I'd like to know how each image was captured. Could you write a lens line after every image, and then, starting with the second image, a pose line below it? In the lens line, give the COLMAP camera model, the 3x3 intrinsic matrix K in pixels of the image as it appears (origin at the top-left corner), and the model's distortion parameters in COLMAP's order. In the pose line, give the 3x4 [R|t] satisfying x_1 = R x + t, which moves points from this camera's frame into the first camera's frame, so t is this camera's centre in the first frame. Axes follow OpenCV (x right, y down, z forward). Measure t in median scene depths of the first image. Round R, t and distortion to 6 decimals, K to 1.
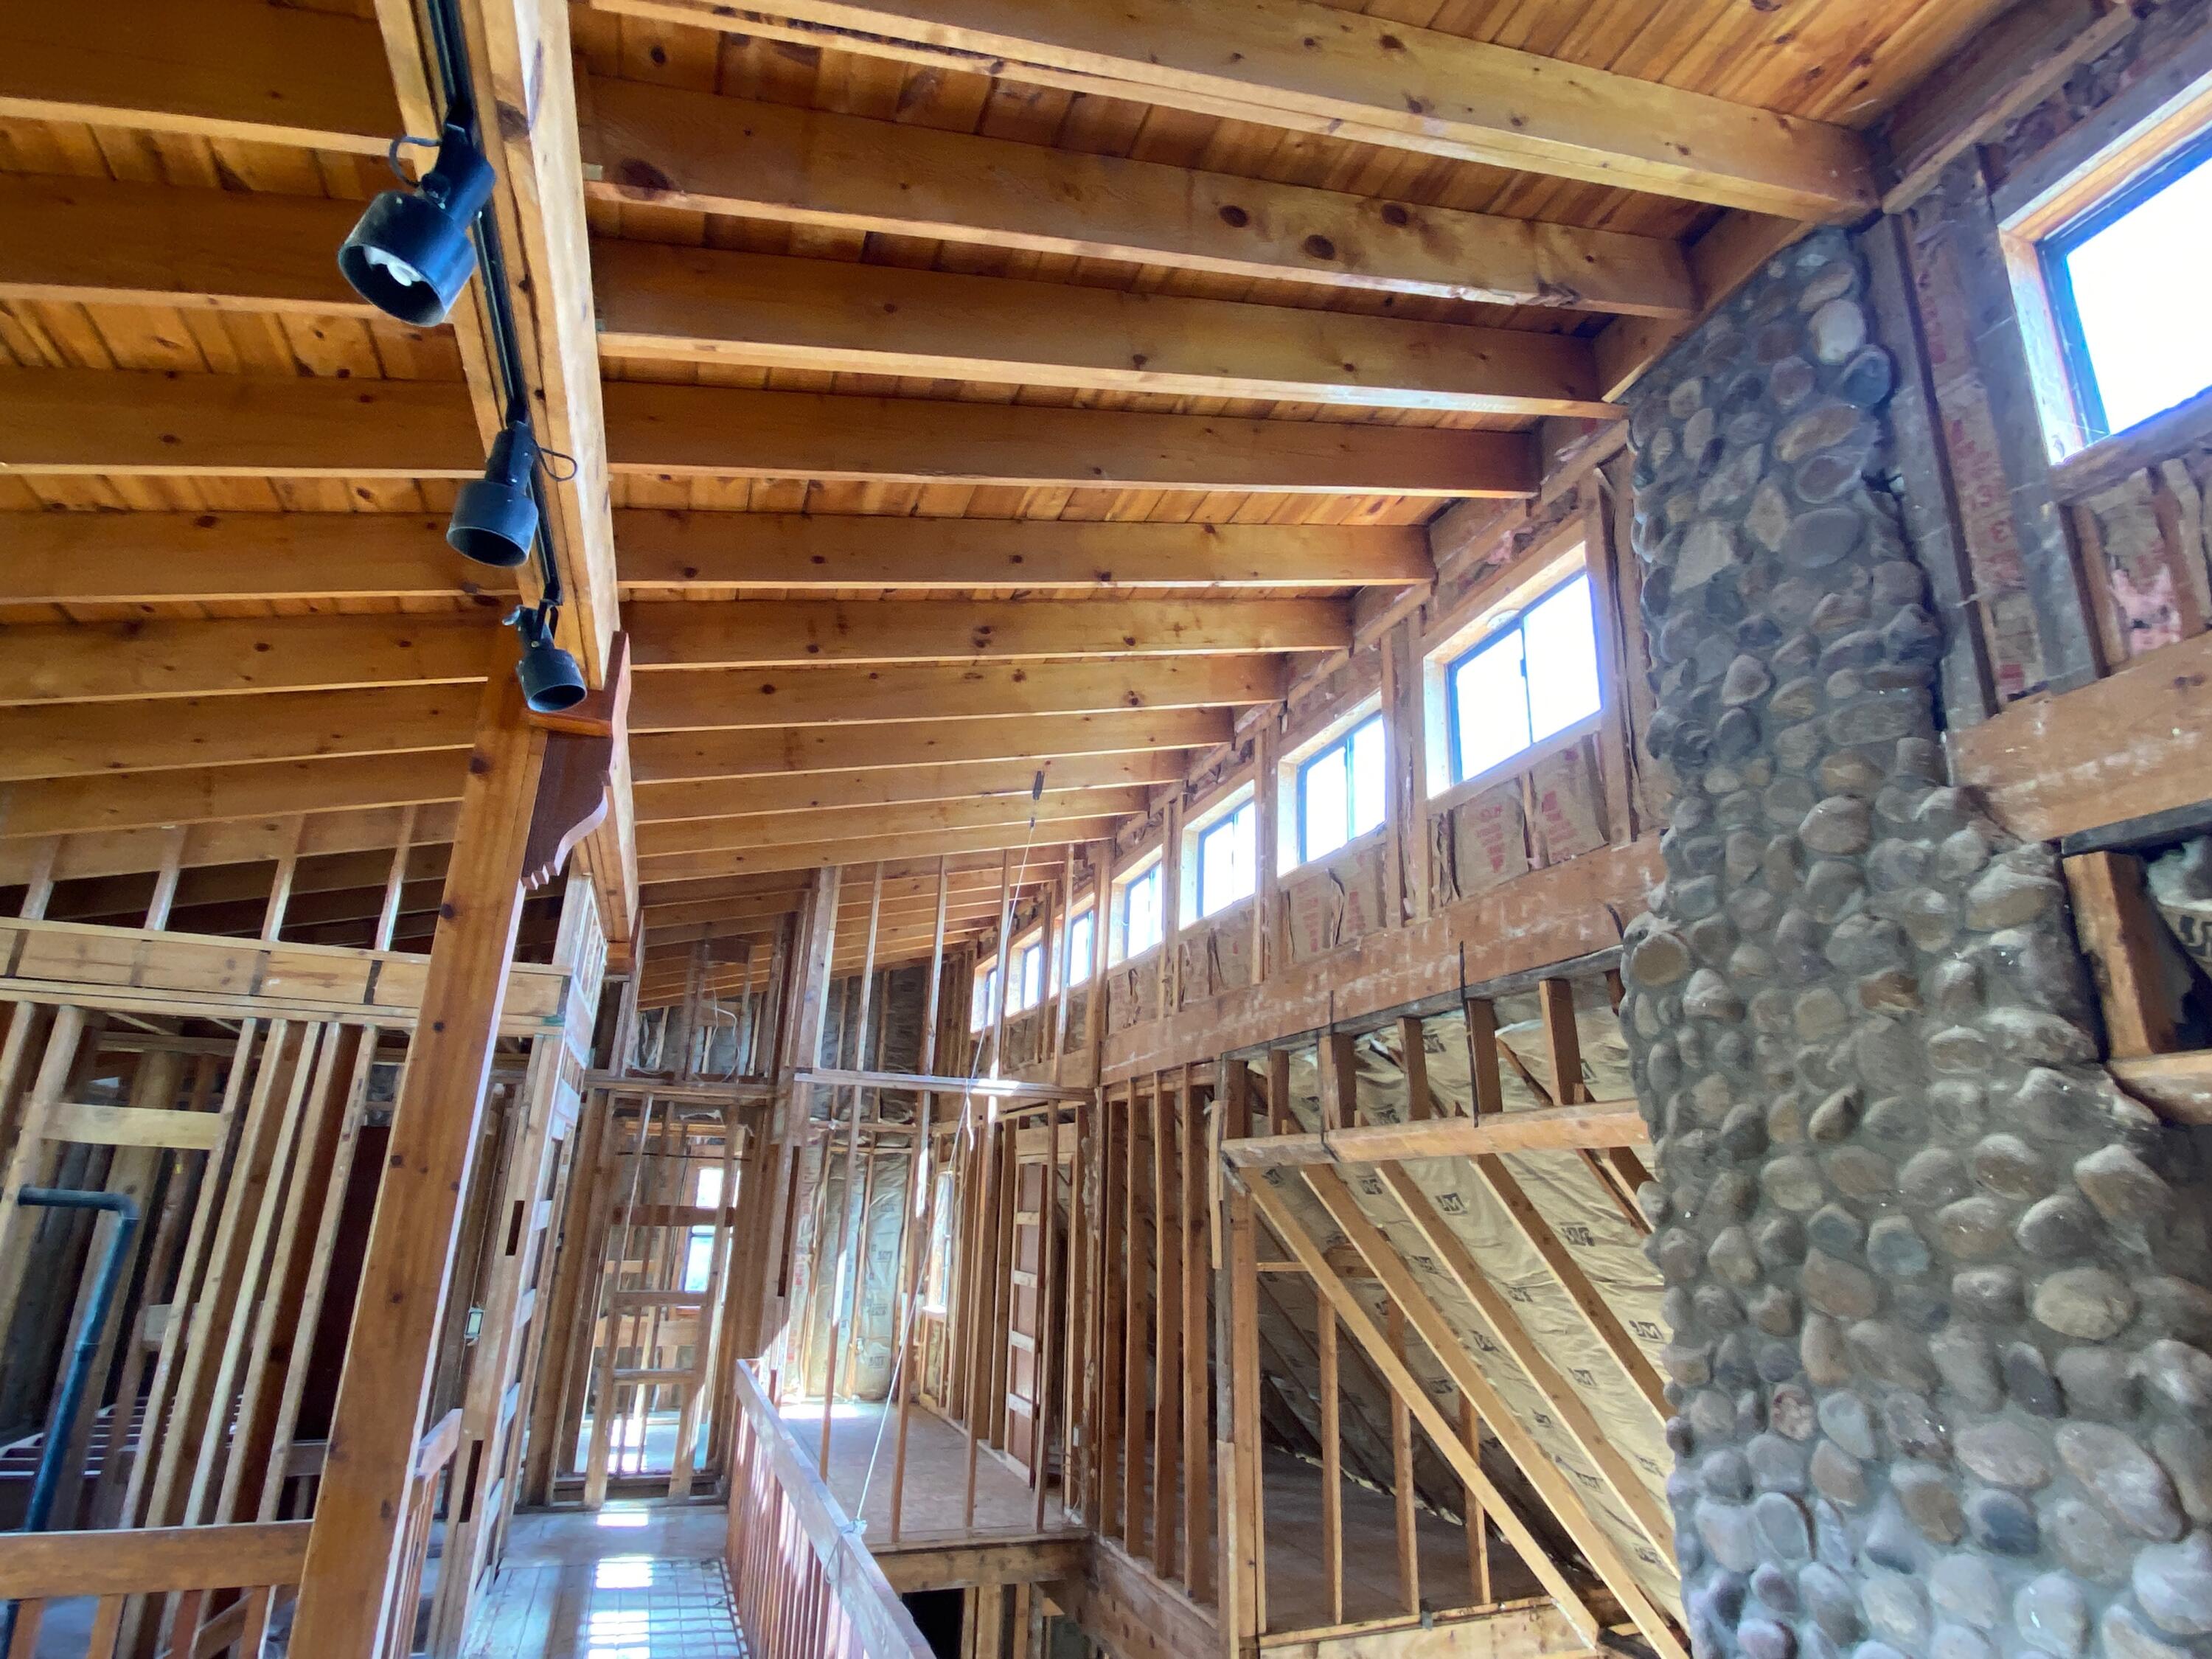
lens RADIAL K [[1173.4, 0, 1116.9], [0, 1173.4, 823.3], [0, 0, 1]] dist [0.052251, -0.044937]
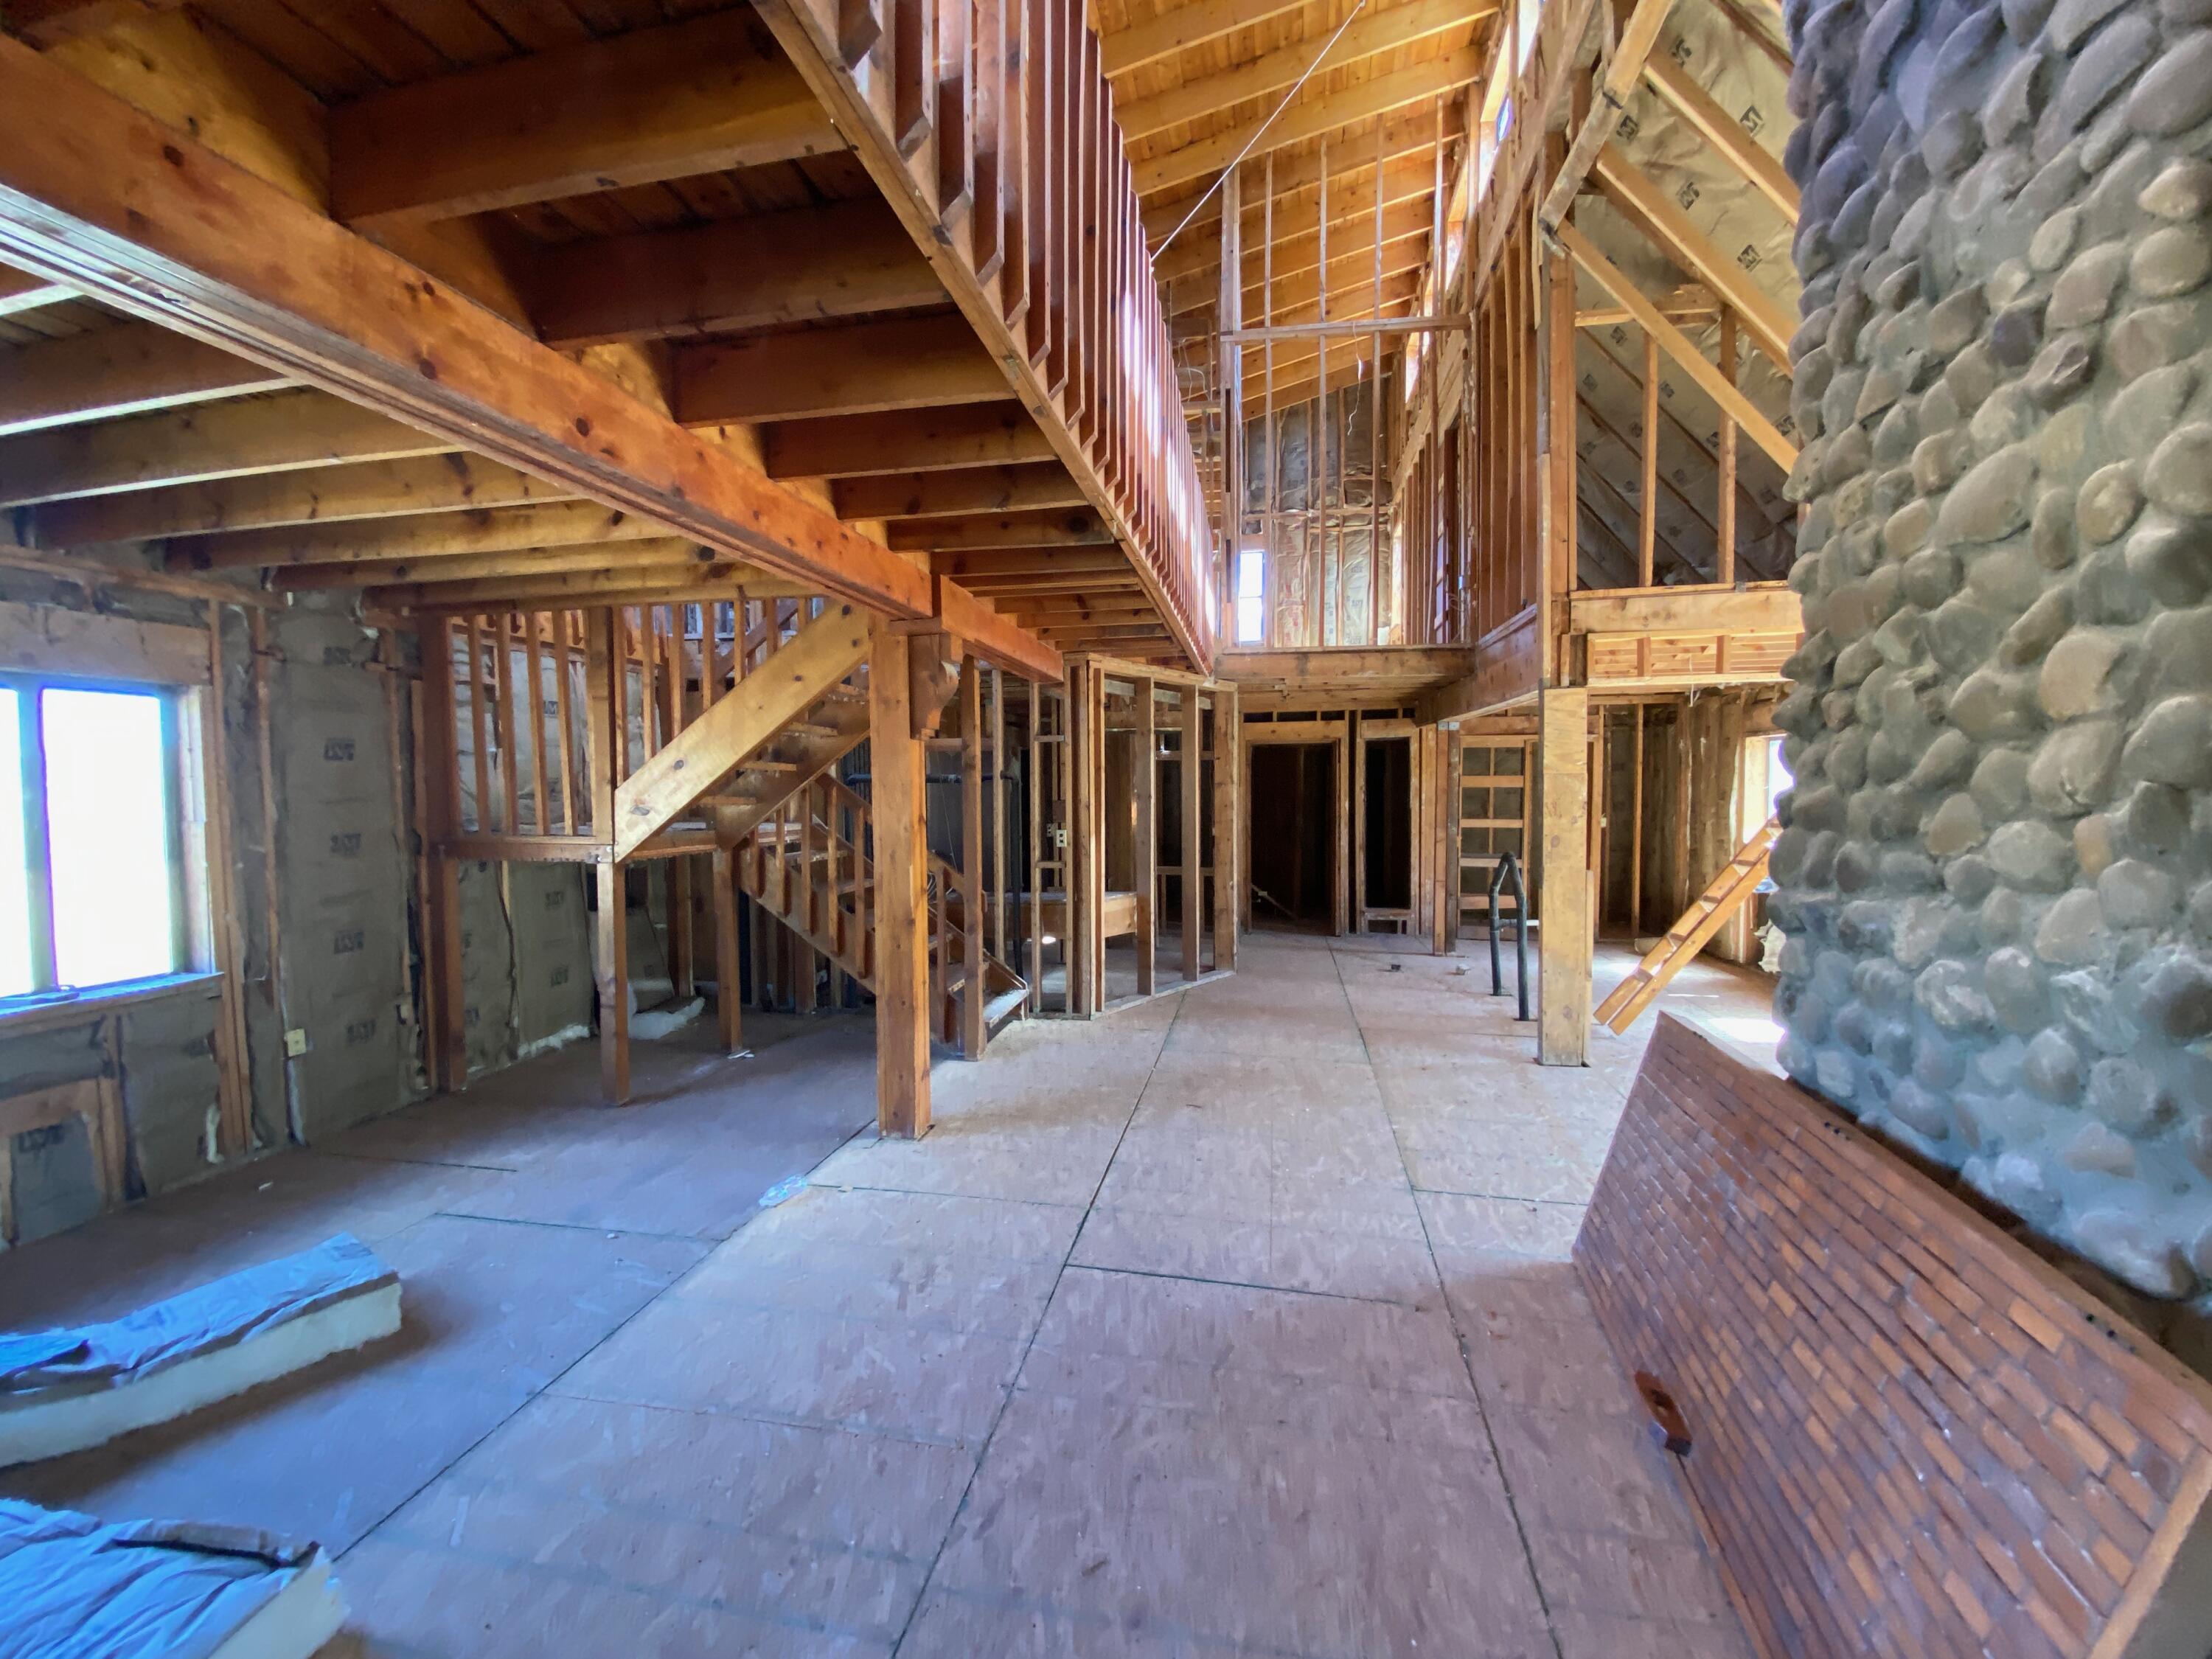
lens RADIAL K [[890.9, 0, 1109.1], [0, 890.9, 826.5], [0, 0, 1]] dist [0.021589, -0.019759]
pose [[0.853906, -0.007546, -0.520373, 0.177792], [0.182771, 0.940553, 0.286279, 0.501655], [0.487278, -0.339564, 0.804523, -0.100400]]
